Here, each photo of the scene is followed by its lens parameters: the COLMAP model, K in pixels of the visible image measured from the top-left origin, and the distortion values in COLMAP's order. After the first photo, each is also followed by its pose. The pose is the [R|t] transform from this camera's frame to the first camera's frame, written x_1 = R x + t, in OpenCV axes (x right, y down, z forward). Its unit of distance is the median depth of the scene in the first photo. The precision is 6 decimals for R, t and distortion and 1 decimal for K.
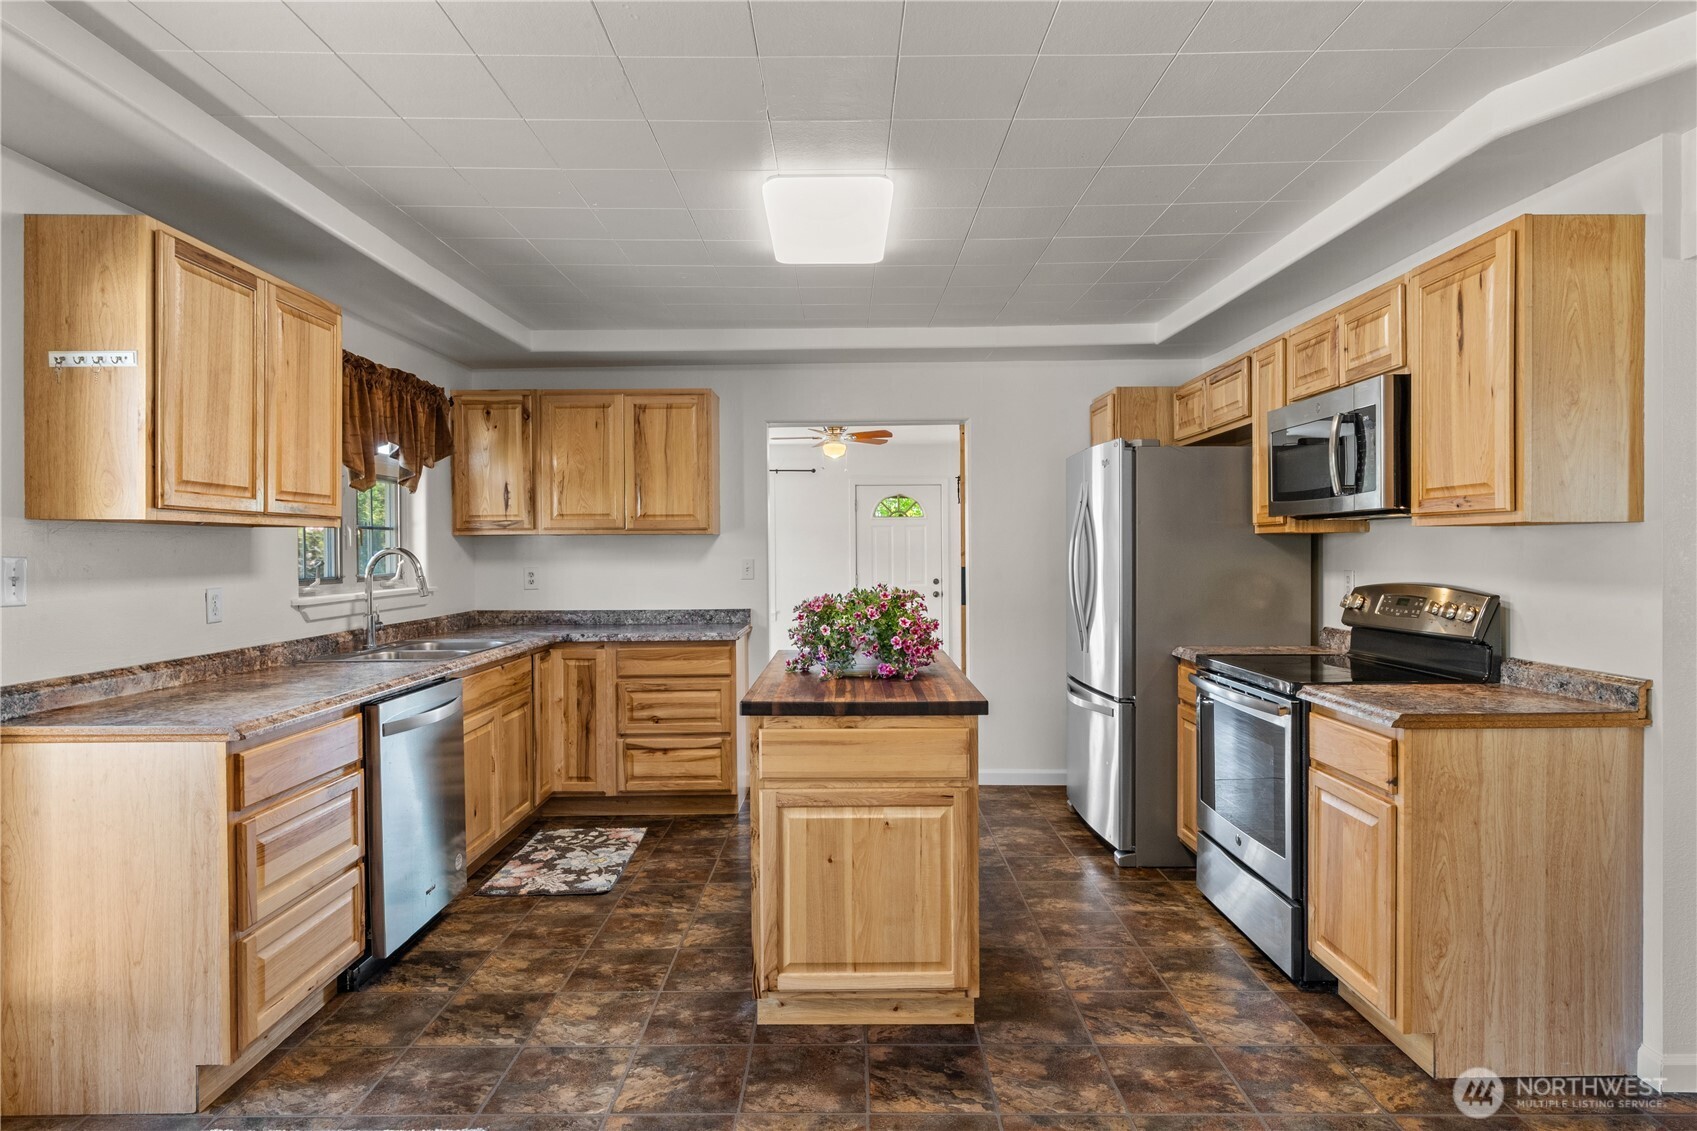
lens RADIAL K [[962.5, 0, 839.6], [0, 962.5, 560.0], [0, 0, 1]] dist [-0.000829, 0.000518]
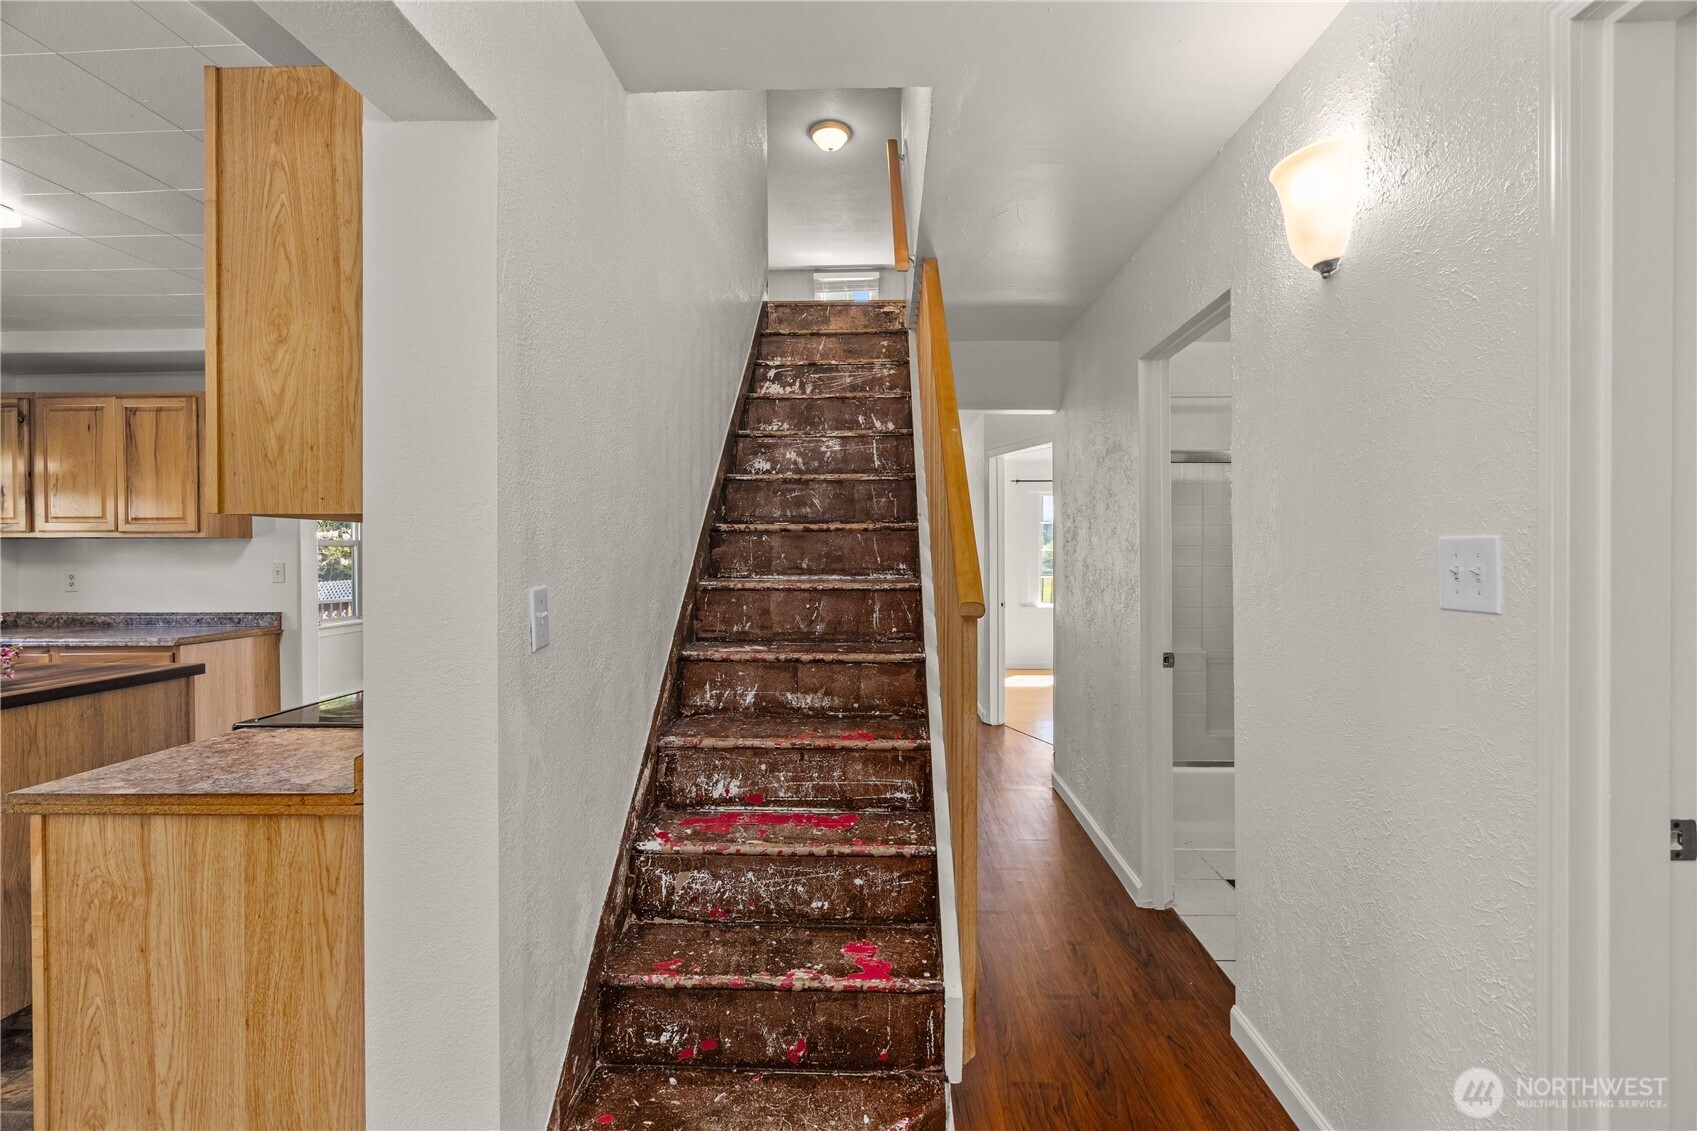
lens RADIAL K [[782.7, 0, 849.0], [0, 782.7, 560.7], [0, 0, 1]] dist [-0.007058, 0.002899]
pose [[0.999453, 0.003353, -0.032888, 1.183411], [-0.003447, 0.999990, -0.002784, -0.006109], [0.032878, 0.002895, 0.999455, 0.456724]]
